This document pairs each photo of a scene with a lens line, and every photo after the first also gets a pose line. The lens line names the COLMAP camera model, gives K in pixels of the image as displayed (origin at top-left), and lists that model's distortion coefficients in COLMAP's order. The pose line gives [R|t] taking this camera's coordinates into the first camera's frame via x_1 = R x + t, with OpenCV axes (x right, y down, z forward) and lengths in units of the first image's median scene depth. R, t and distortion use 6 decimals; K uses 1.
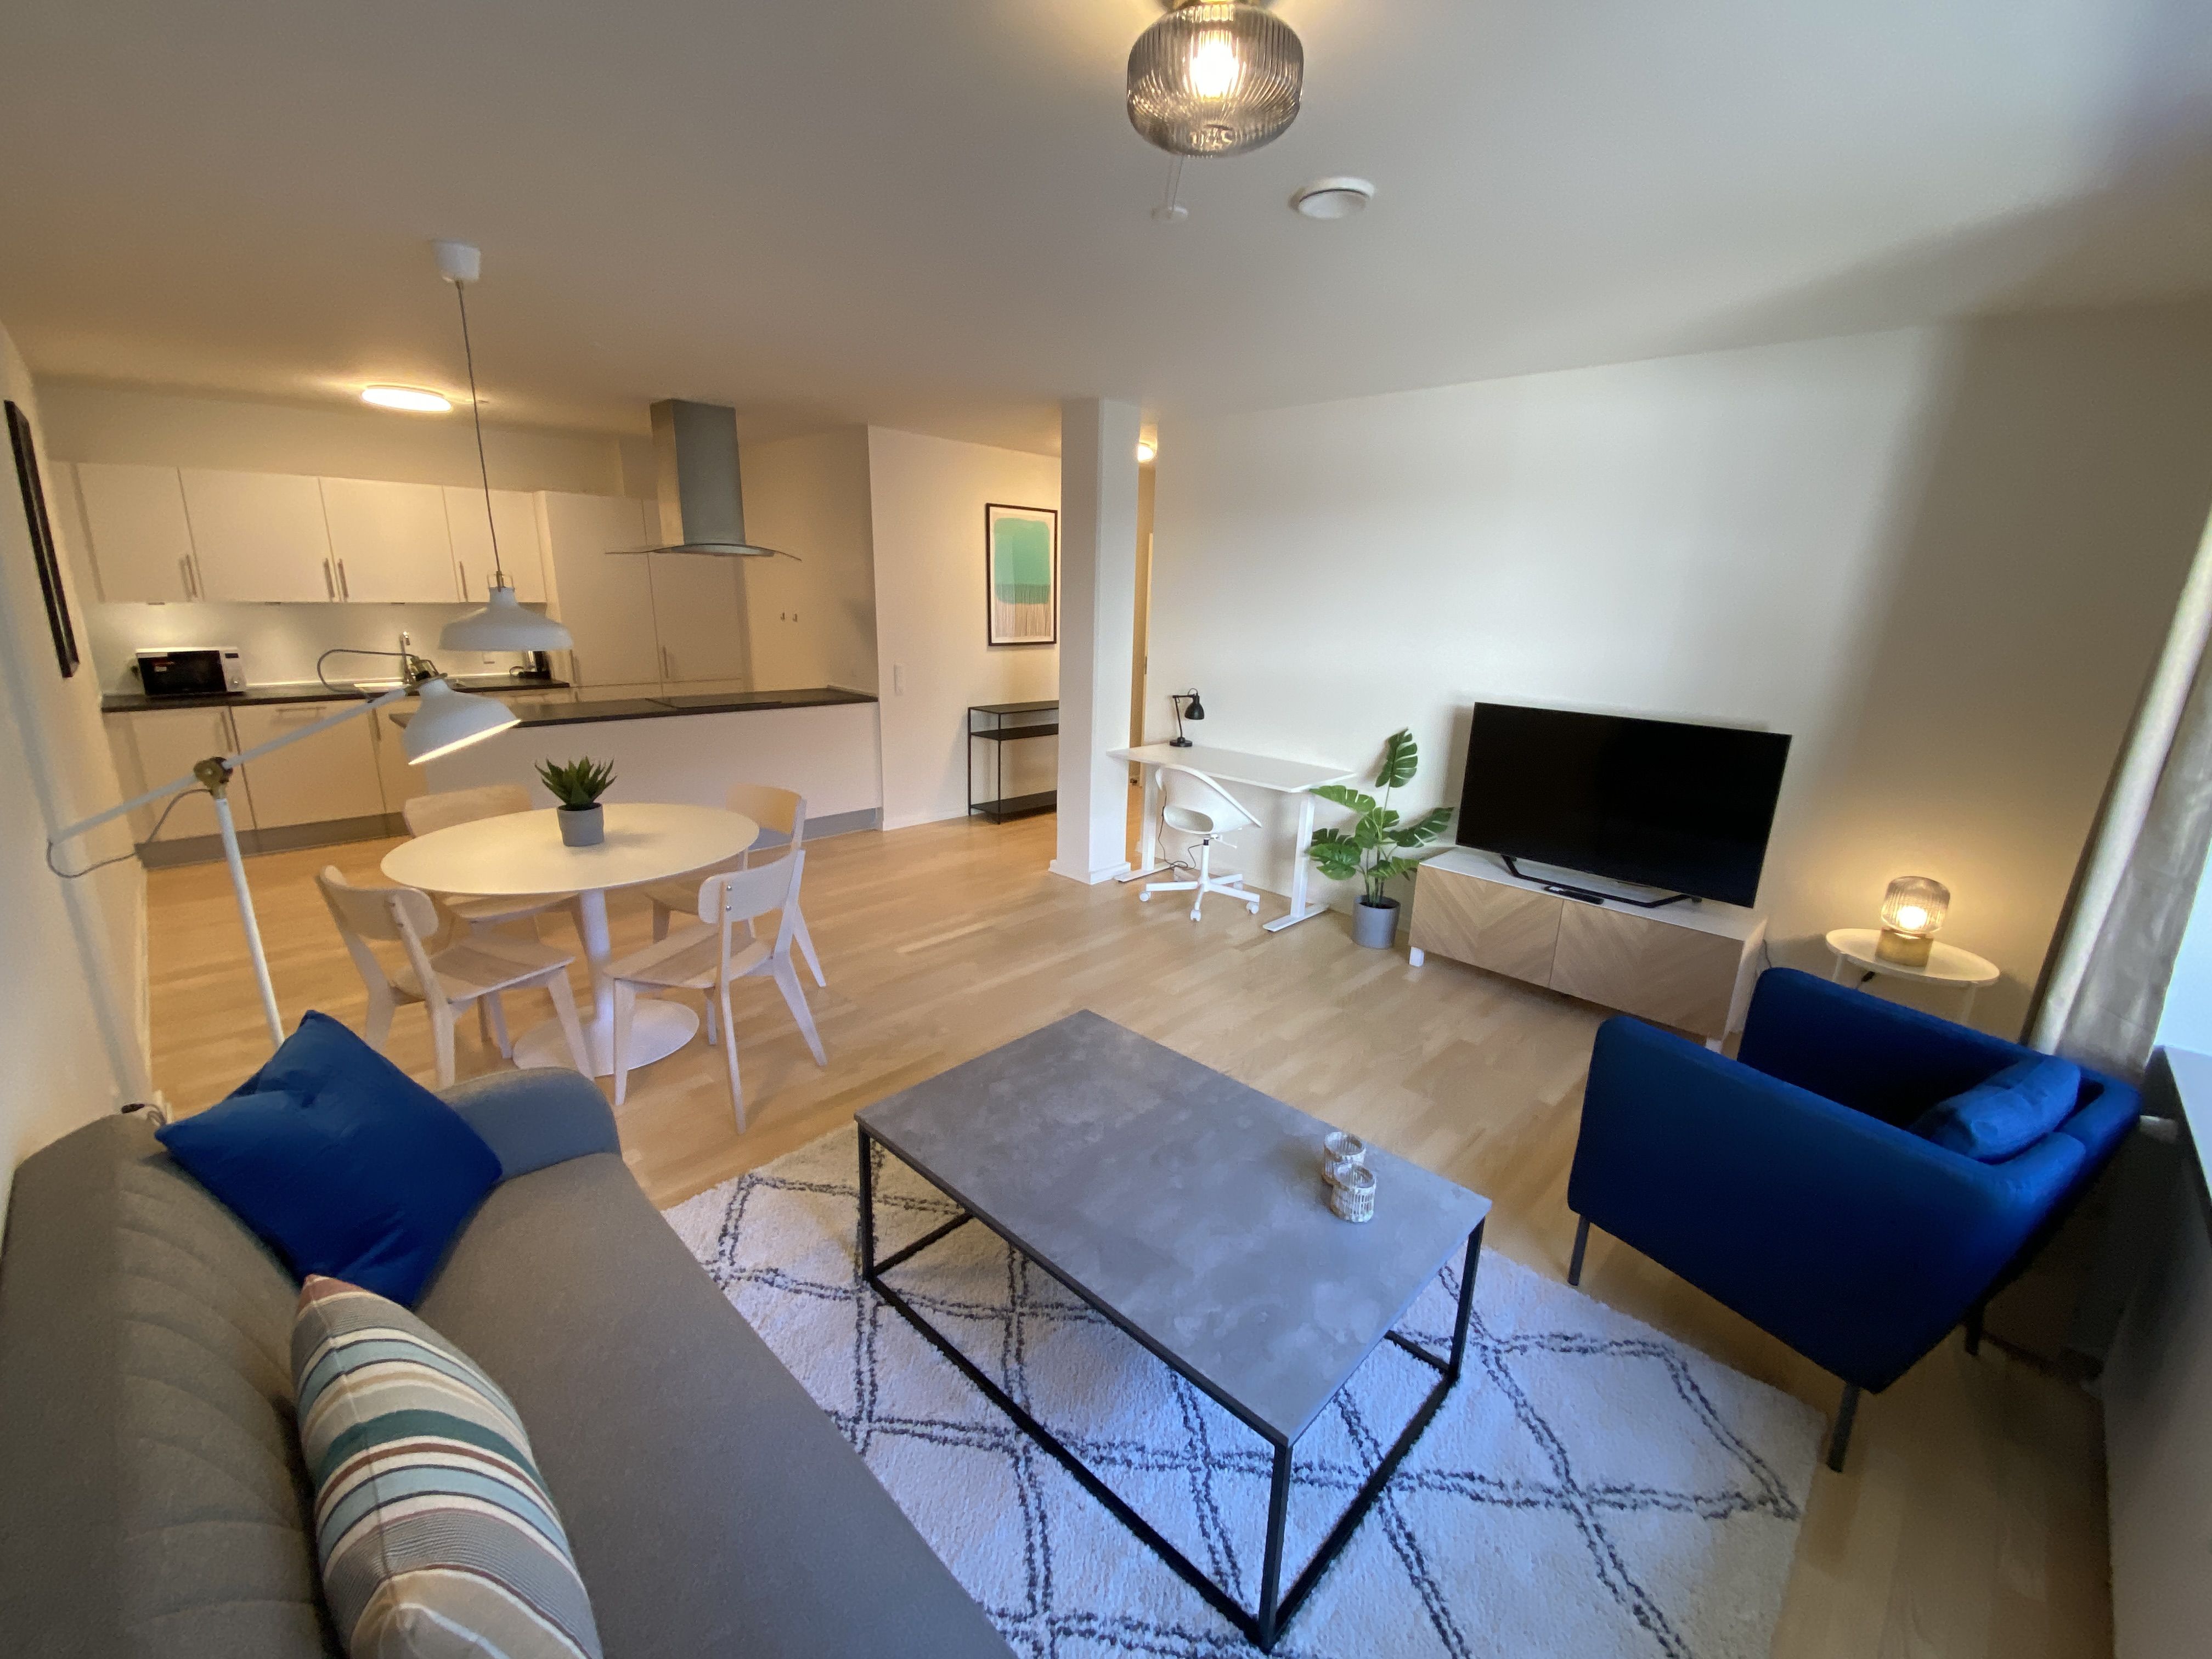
lens RADIAL K [[899.1, 0, 1100.9], [0, 899.1, 832.7], [0, 0, 1]] dist [0.032428, -0.027808]
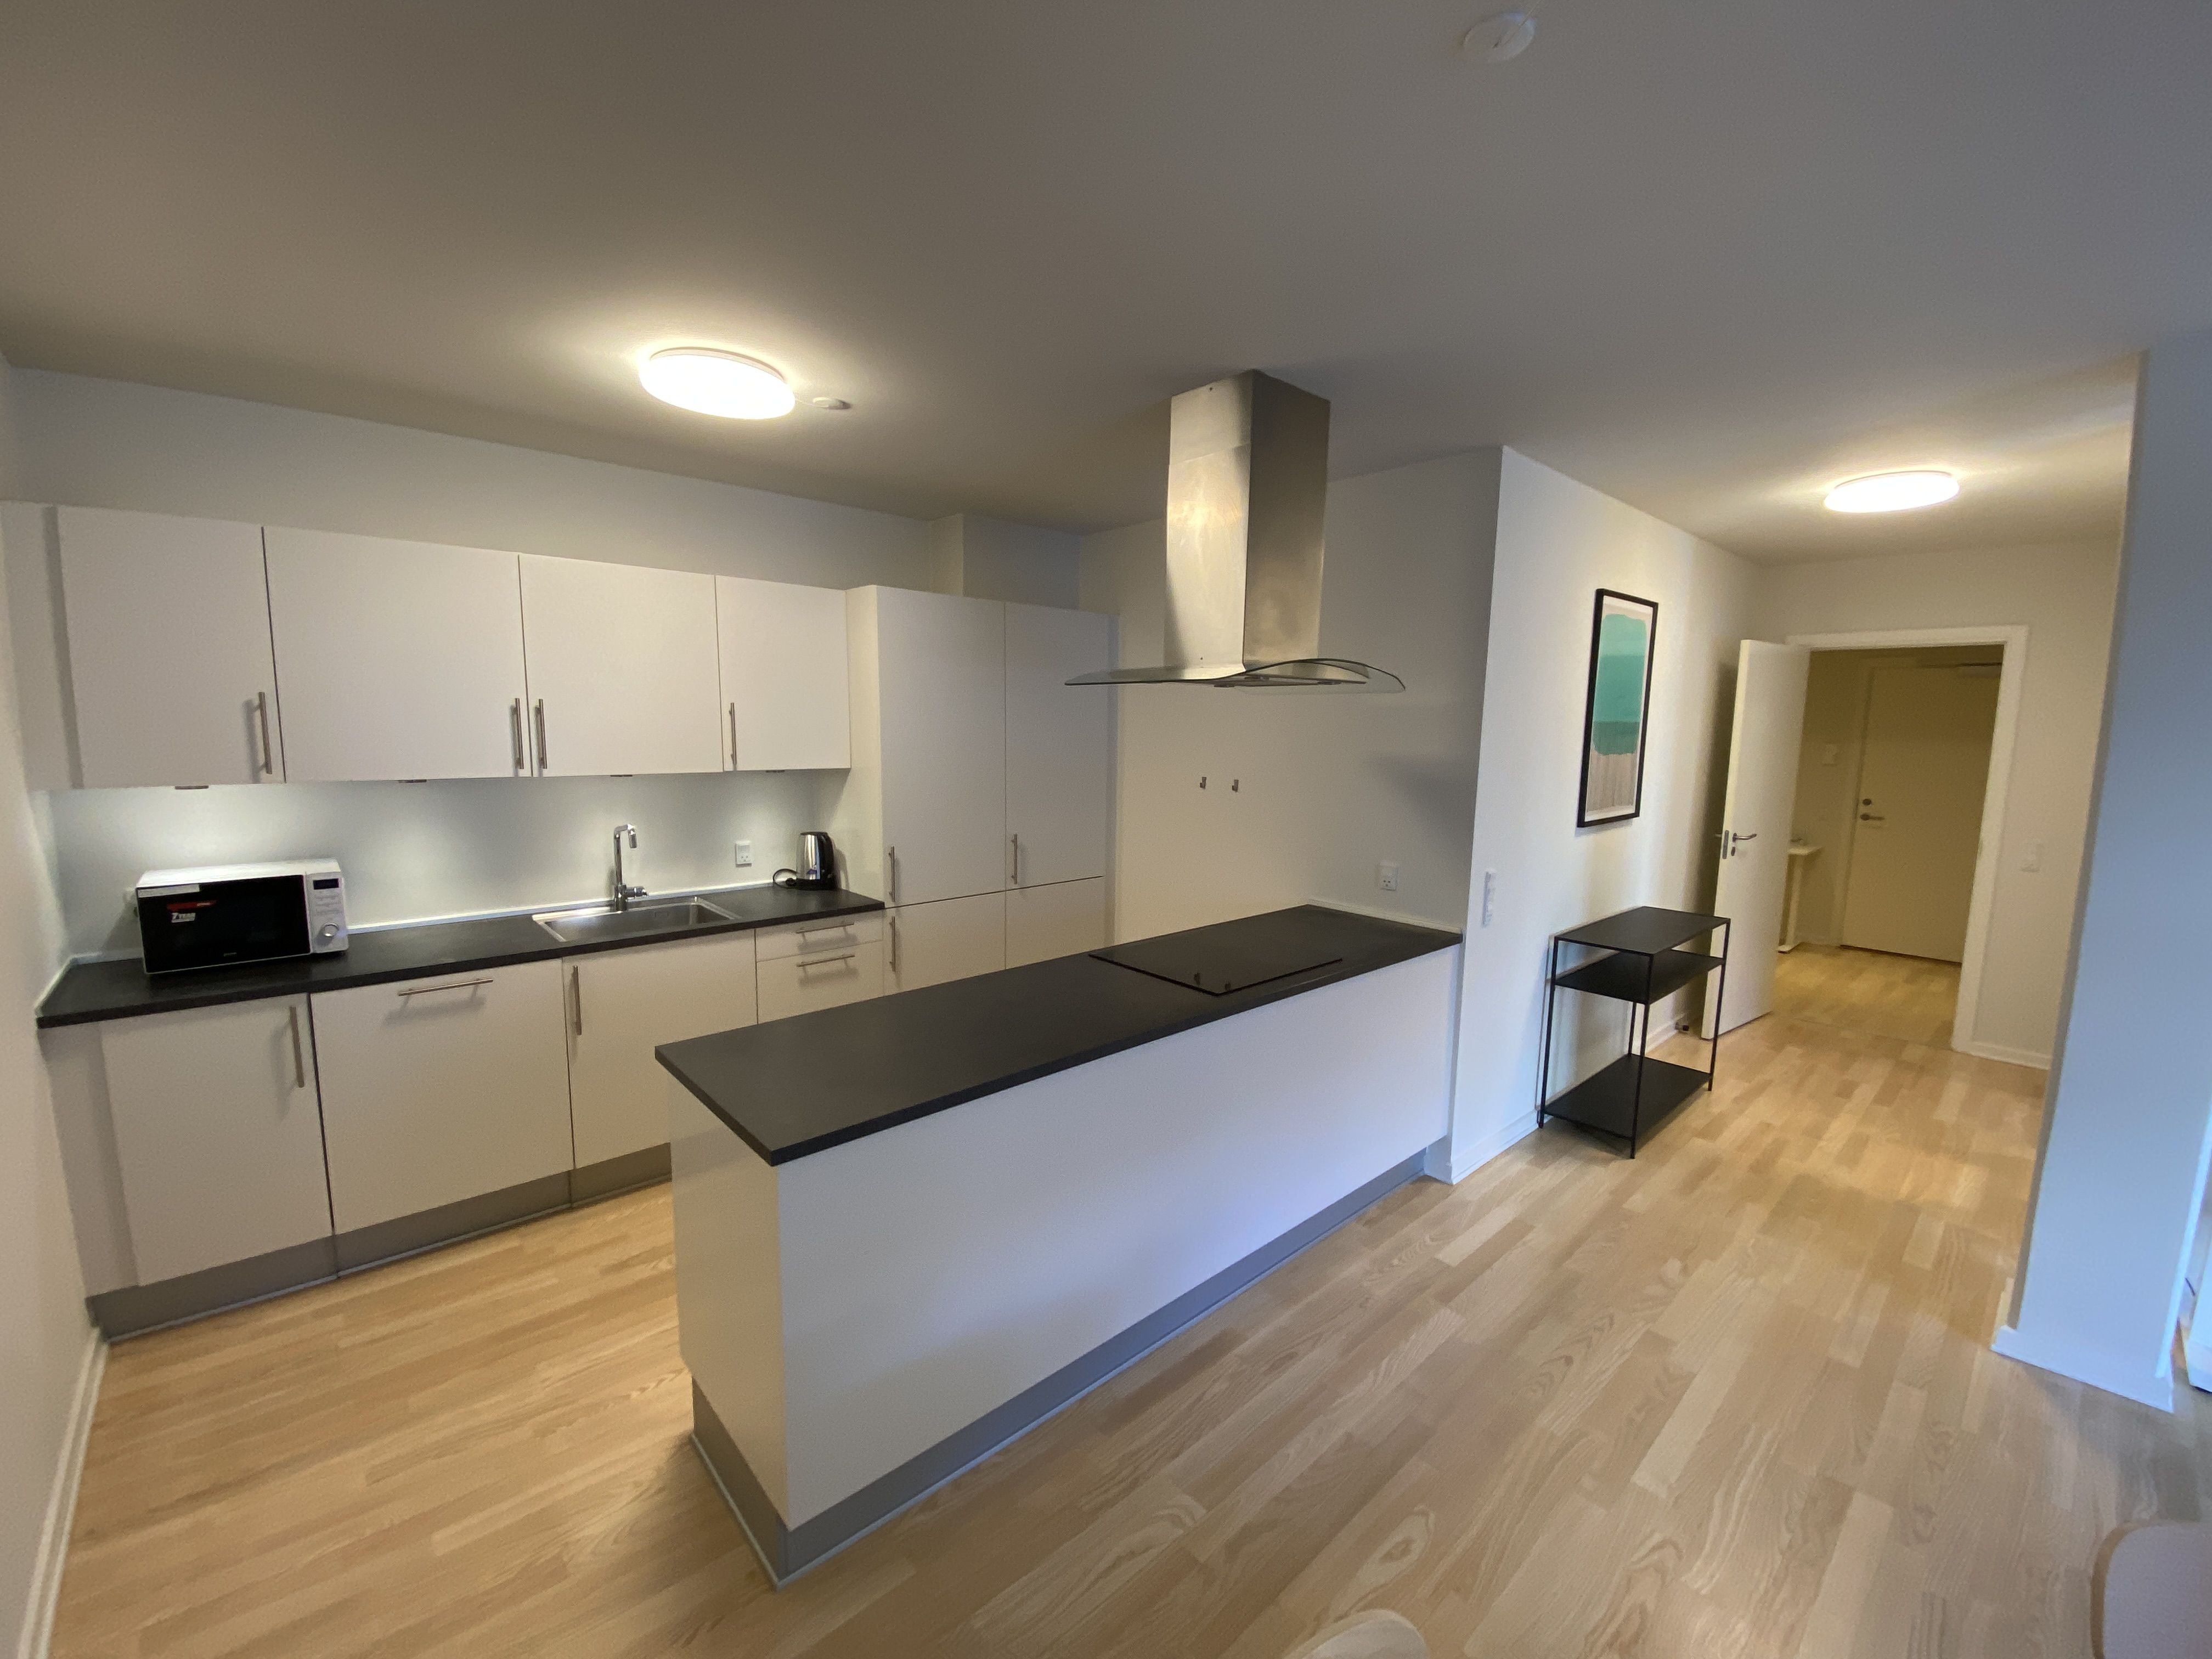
lens RADIAL K [[899.1, 0, 1100.9], [0, 899.1, 832.7], [0, 0, 1]] dist [0.032428, -0.027808]
pose [[0.997826, -0.004115, -0.065770, -0.498097], [-0.005025, 0.990391, -0.138204, -0.158455], [0.065707, 0.138234, 0.988218, 0.526034]]
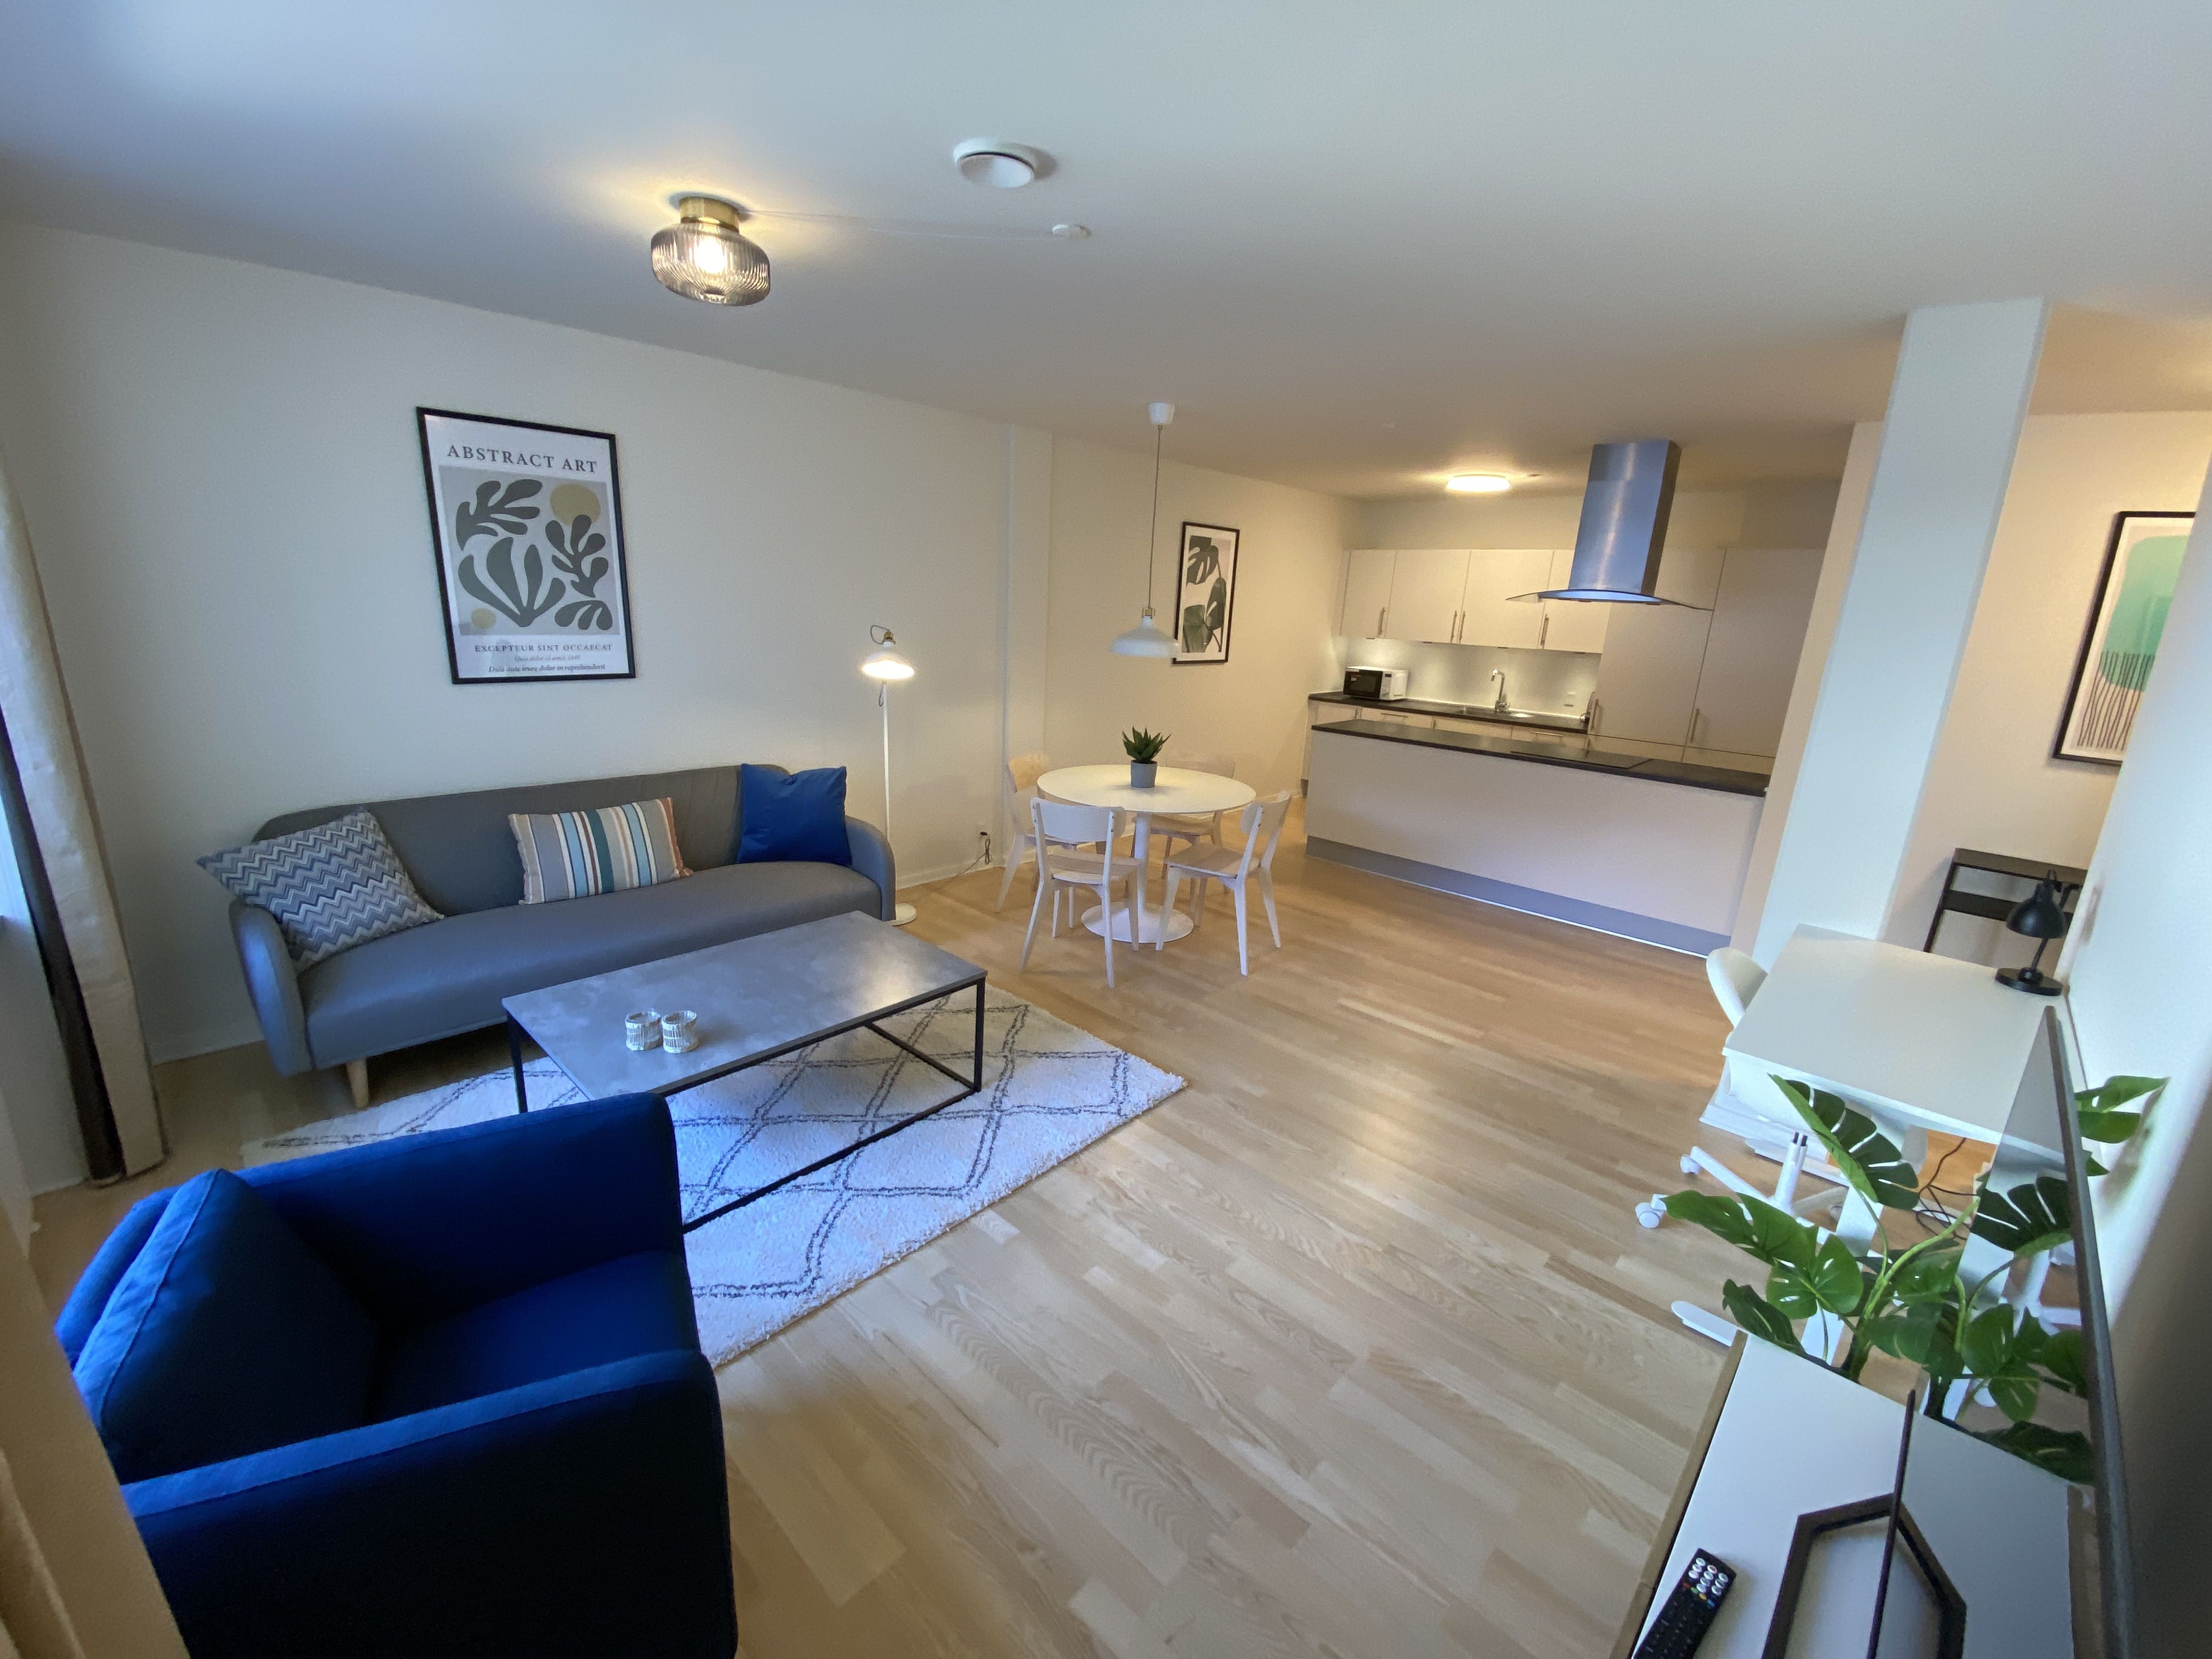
lens RADIAL K [[899.1, 0, 1100.9], [0, 899.1, 832.7], [0, 0, 1]] dist [0.032428, -0.027808]
pose [[0.017390, 0.231185, -0.972754, 0.540934], [-0.308807, 0.926578, 0.214690, -0.130840], [0.950966, 0.296660, 0.087505, 0.511132]]
